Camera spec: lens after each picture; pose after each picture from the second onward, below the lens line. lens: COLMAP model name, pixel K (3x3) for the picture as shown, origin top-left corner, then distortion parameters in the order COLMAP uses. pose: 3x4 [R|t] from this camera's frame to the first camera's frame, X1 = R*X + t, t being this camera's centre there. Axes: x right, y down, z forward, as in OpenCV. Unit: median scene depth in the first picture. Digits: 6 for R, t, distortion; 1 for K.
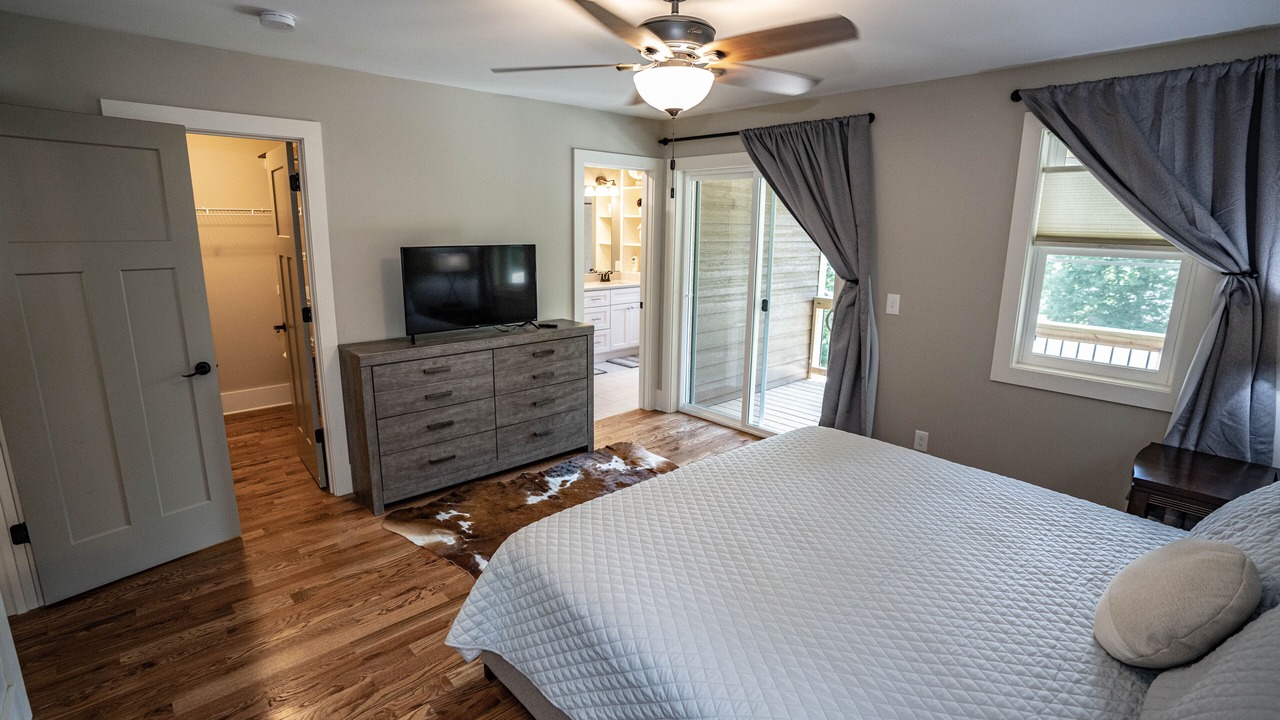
lens RADIAL K [[604.9, 0, 636.7], [0, 604.9, 364.6], [0, 0, 1]] dist [-0.006023, 0.001034]
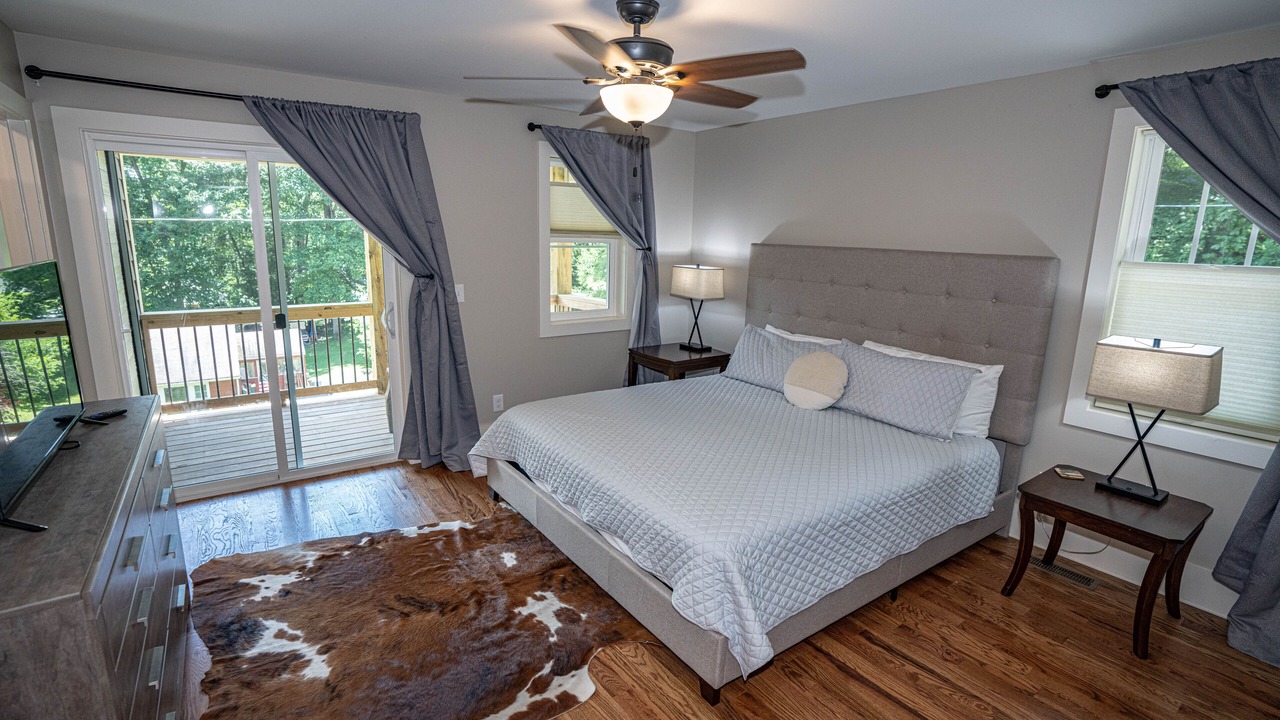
lens RADIAL K [[604.9, 0, 632.7], [0, 604.9, 355.8], [0, 0, 1]] dist [-0.006023, 0.001034]
pose [[0.158119, -0.215805, 0.963549, -0.687185], [0.207451, 0.961306, 0.181260, -0.138350], [-0.965382, 0.171229, 0.196770, 0.551981]]
